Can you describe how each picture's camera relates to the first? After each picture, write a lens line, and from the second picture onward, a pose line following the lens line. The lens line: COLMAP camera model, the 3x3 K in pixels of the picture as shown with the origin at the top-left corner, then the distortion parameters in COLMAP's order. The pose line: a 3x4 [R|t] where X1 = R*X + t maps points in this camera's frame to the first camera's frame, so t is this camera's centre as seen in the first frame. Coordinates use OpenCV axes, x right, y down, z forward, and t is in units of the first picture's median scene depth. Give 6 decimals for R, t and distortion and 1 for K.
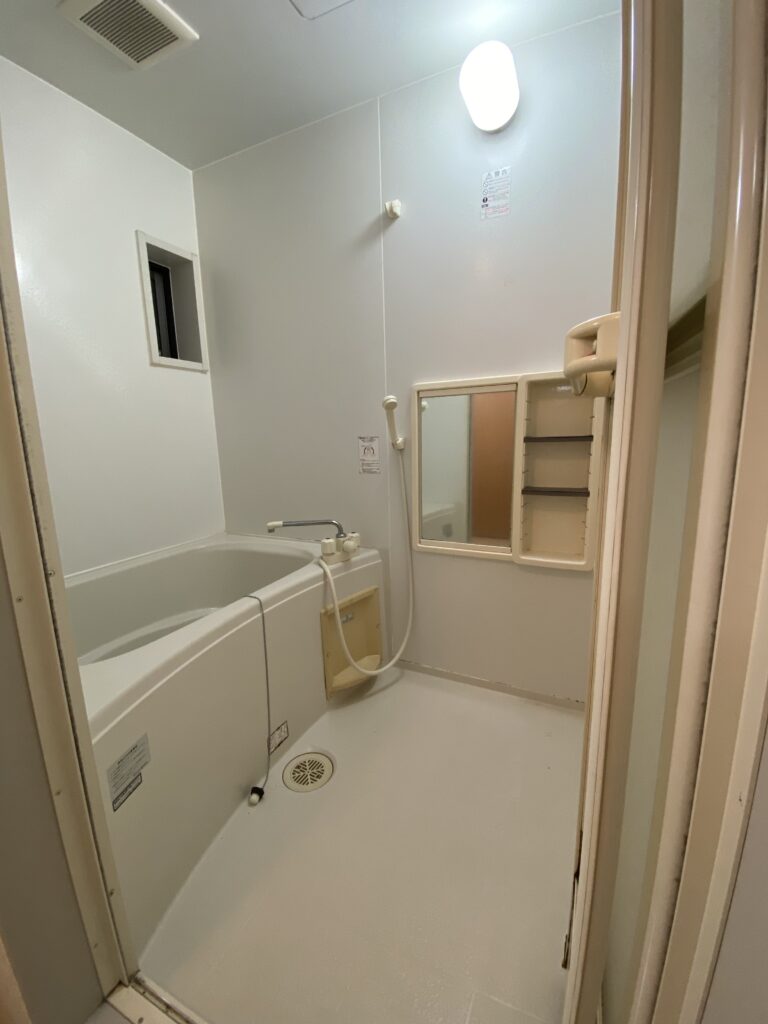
lens RADIAL K [[420.7, 0, 390.7], [0, 420.7, 508.5], [0, 0, 1]] dist [-0.022441, -0.000557]
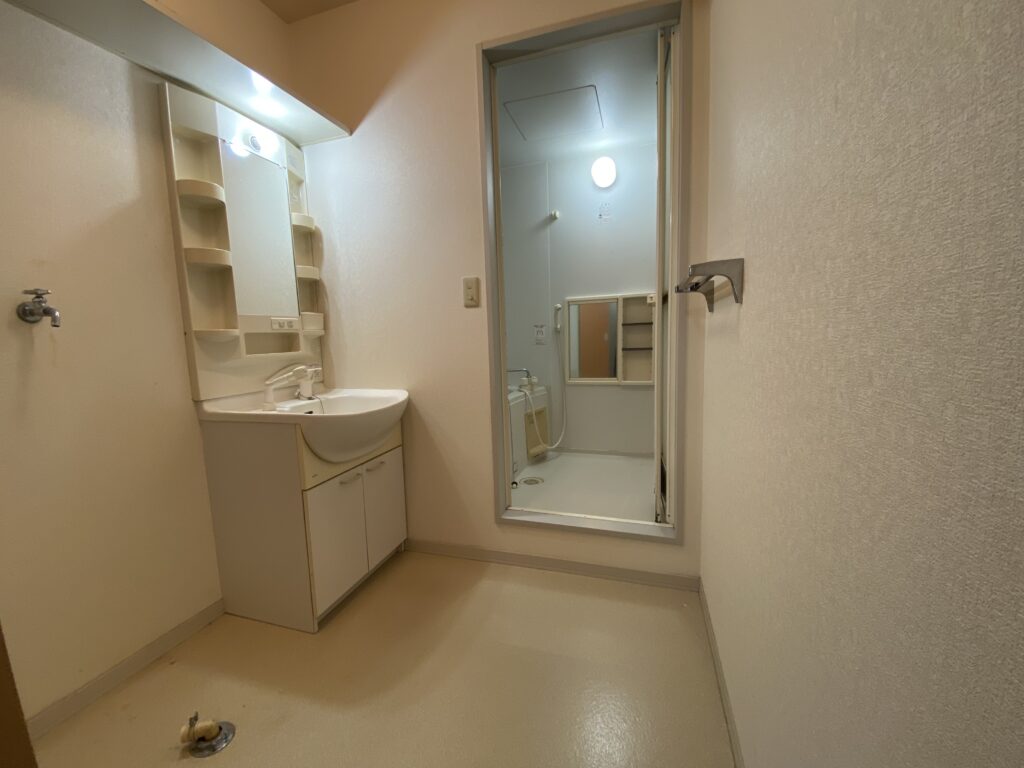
lens RADIAL K [[420.7, 0, 509.6], [0, 420.7, 384.7], [0, 0, 1]] dist [-0.022441, -0.000557]
pose [[0.993641, -0.023225, 0.110171, -0.440893], [0.029771, 0.997864, -0.058150, 0.221206], [-0.108585, 0.061060, 0.992210, -0.927127]]
